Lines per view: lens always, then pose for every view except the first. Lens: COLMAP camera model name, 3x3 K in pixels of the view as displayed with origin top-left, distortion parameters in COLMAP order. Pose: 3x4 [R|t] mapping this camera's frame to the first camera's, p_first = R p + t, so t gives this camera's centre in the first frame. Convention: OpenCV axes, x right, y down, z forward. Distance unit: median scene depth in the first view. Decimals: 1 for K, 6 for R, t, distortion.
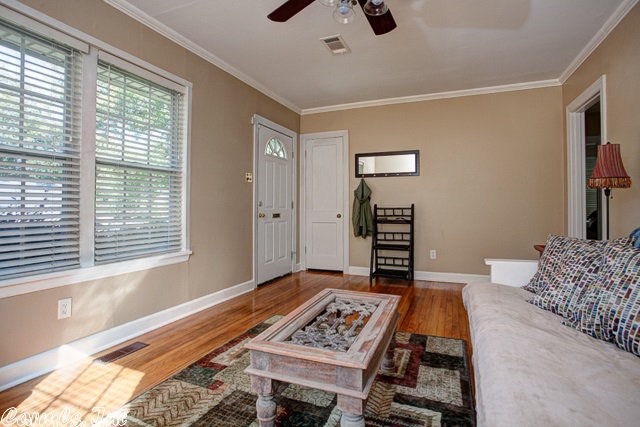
lens RADIAL K [[320.3, 0, 322.2], [0, 320.3, 205.5], [0, 0, 1]] dist [-0.080212, 0.036372]
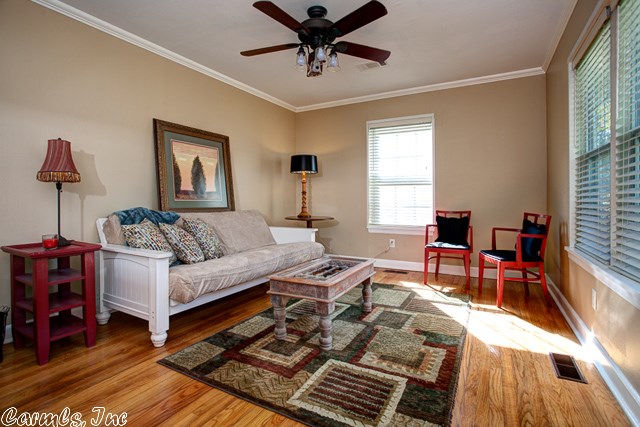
lens RADIAL K [[320.3, 0, 322.2], [0, 320.3, 205.5], [0, 0, 1]] dist [-0.080212, 0.036372]
pose [[-0.989295, 0.002181, 0.145910, -0.099586], [0.002932, 0.999984, 0.004932, 0.019480], [-0.145897, 0.005307, -0.989286, 1.903436]]
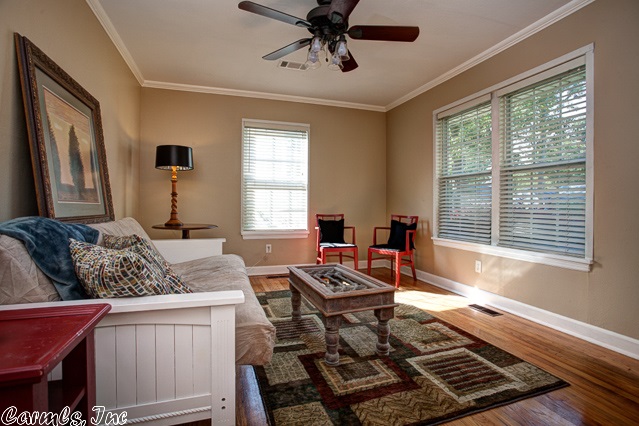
lens RADIAL K [[319.8, 0, 321.7], [0, 319.8, 205.0], [0, 0, 1]] dist [-0.080212, 0.036372]
pose [[-0.761557, -0.001749, -0.648096, 0.793023], [0.002128, 0.999984, -0.005199, 0.011948], [0.648095, -0.005339, -0.761541, 1.557242]]
